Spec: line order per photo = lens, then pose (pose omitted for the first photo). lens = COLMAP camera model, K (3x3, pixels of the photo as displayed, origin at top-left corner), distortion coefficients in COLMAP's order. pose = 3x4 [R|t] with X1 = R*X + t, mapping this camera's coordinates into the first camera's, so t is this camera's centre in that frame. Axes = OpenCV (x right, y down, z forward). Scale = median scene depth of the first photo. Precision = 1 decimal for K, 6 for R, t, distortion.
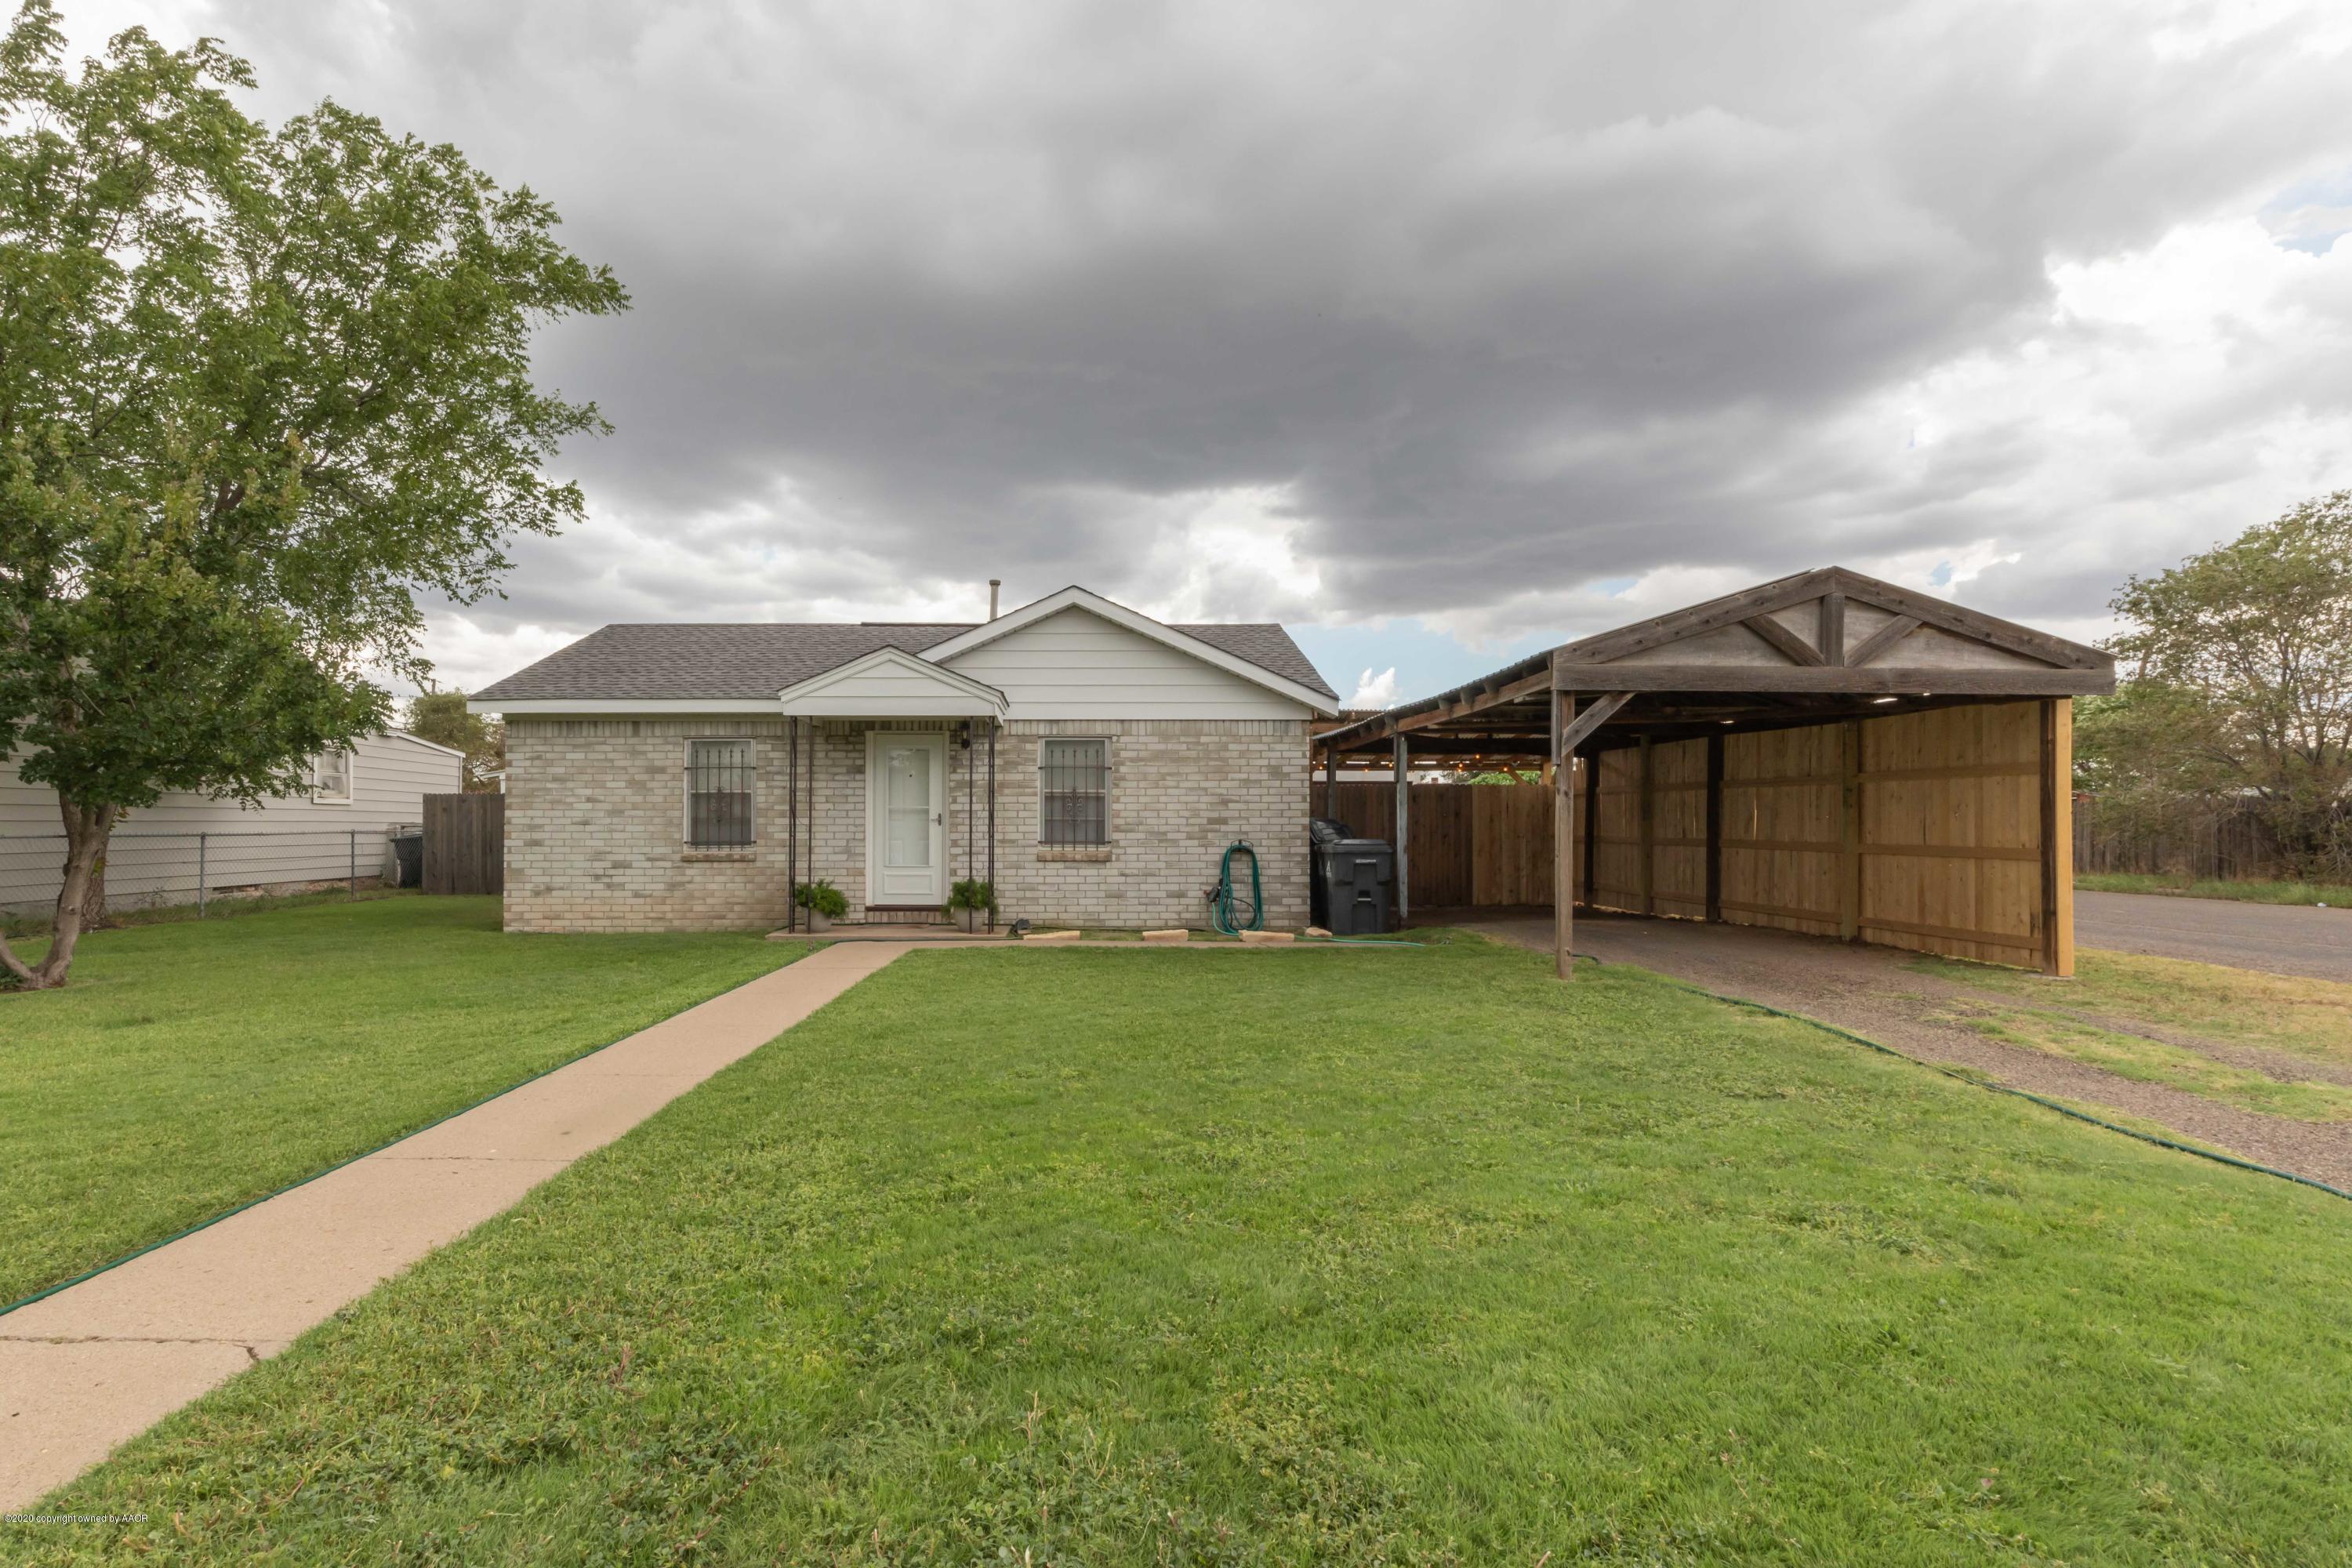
lens RADIAL K [[1046.4, 0, 1187.9], [0, 1046.4, 783.7], [0, 0, 1]] dist [0.003549, -0.001064]
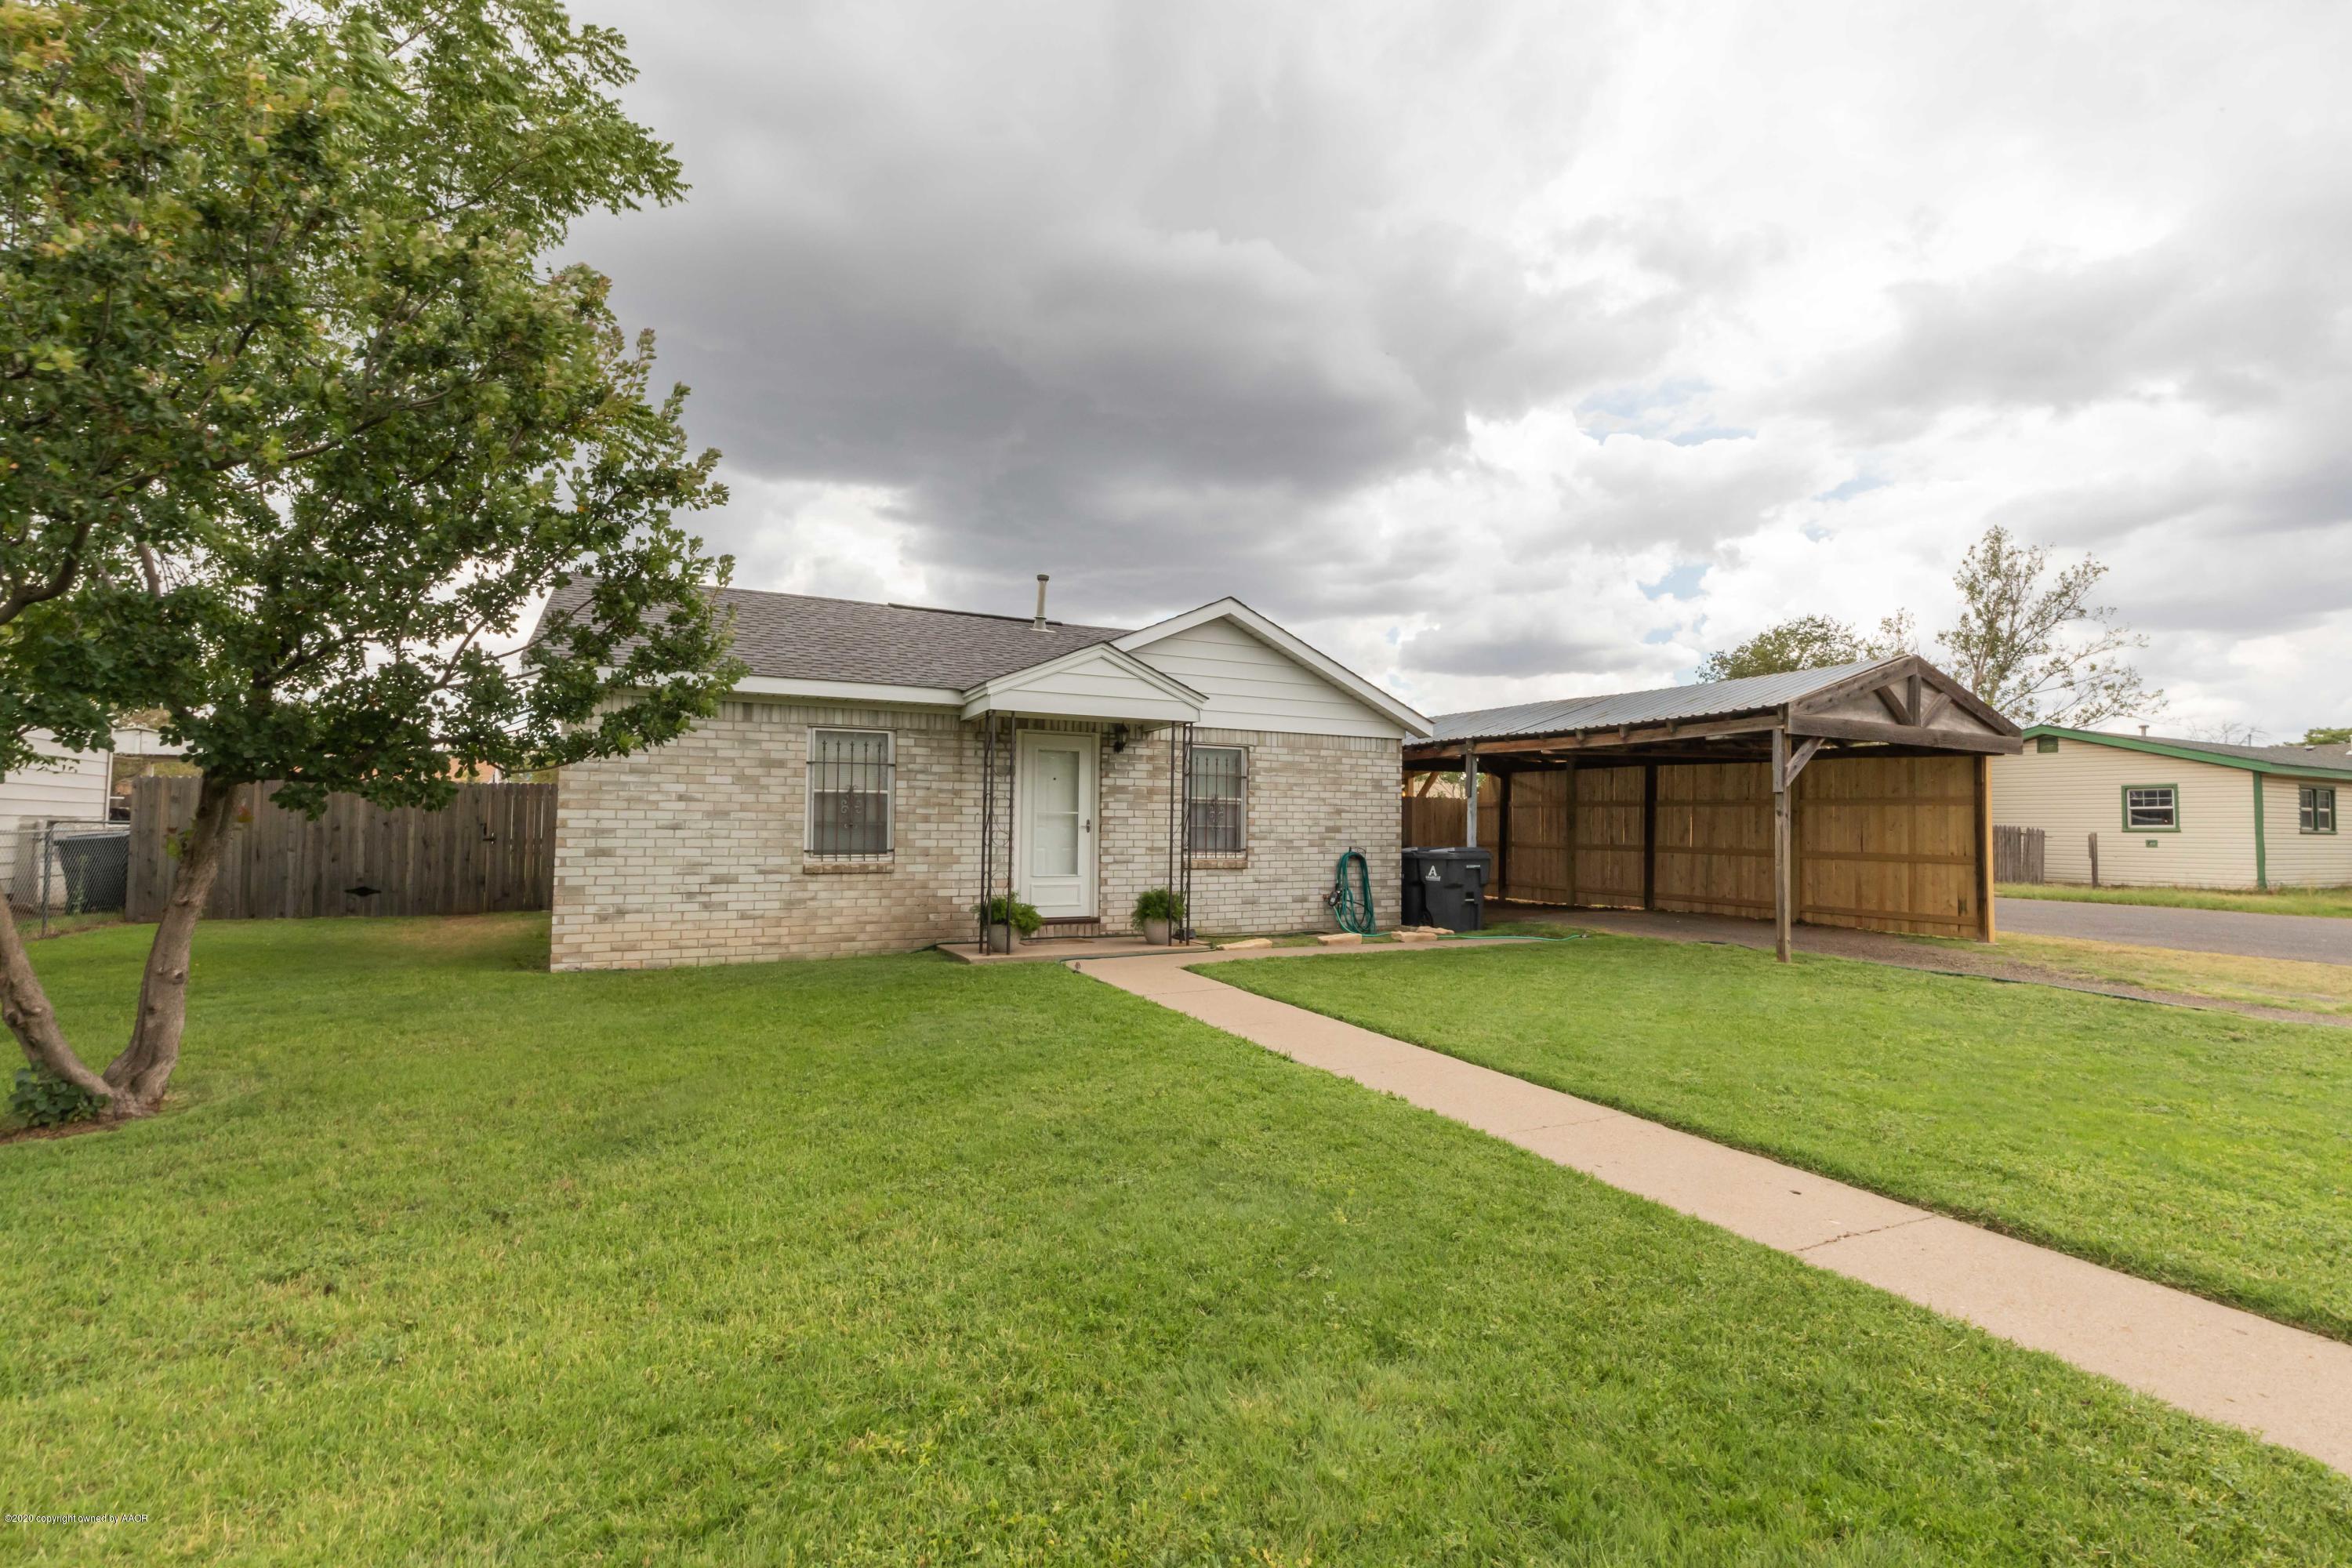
lens RADIAL K [[973.8, 0, 1178.1], [0, 973.8, 758.7], [0, 0, 1]] dist [0.000771, -0.000076]
pose [[0.901920, 0.037405, 0.430280, -0.547302], [-0.027501, 0.999195, -0.029215, -0.003097], [-0.431026, 0.014517, 0.902223, 0.169379]]
